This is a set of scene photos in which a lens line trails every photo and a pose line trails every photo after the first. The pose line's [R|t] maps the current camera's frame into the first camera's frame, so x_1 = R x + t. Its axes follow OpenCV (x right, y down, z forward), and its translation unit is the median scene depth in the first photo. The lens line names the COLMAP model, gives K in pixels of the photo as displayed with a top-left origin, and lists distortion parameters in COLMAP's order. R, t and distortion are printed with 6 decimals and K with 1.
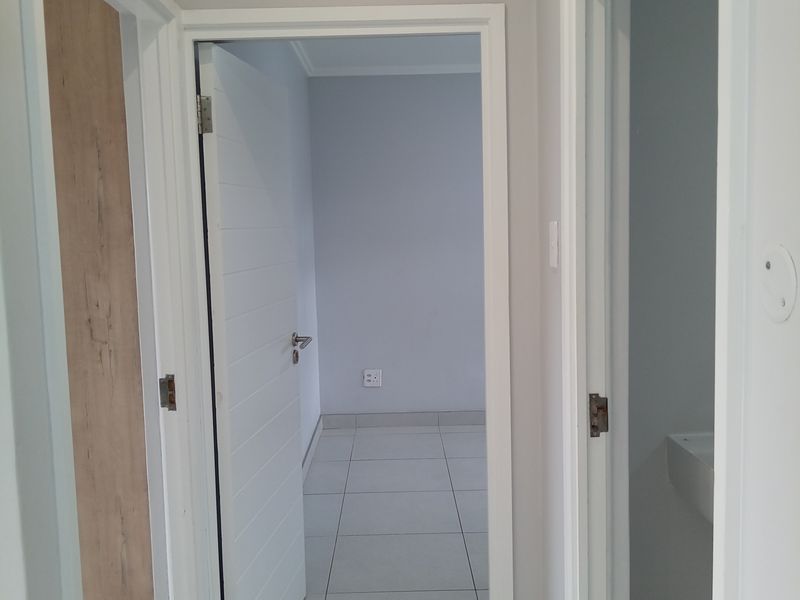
lens RADIAL K [[809.8, 0, 400.0], [0, 809.8, 300.0], [0, 0, 1]] dist [0.060940, -0.170137]
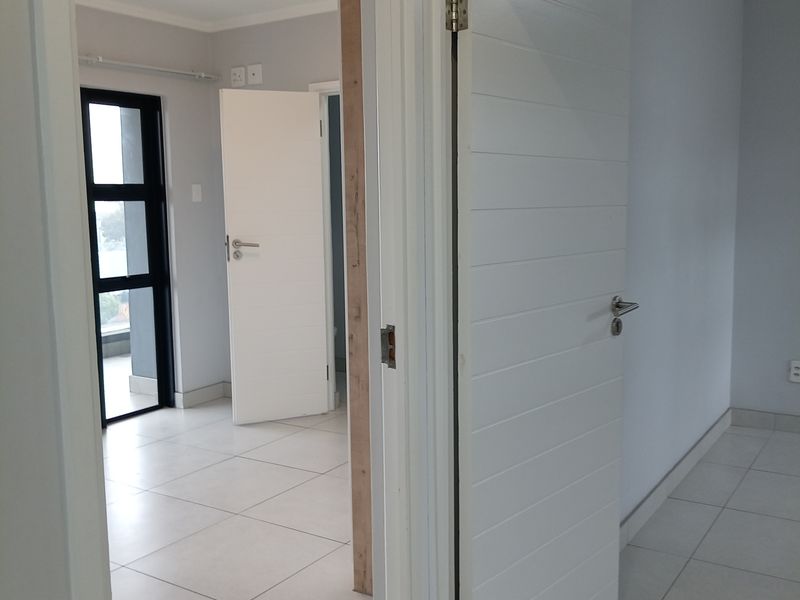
lens RADIAL K [[809.8, 0, 400.0], [0, 809.8, 300.0], [0, 0, 1]] dist [0.060940, -0.170137]
pose [[0.833242, 0.083221, -0.546610, 0.134683], [-0.063673, 0.996473, 0.054651, 0.014942], [0.549230, -0.010733, 0.835602, 0.233905]]
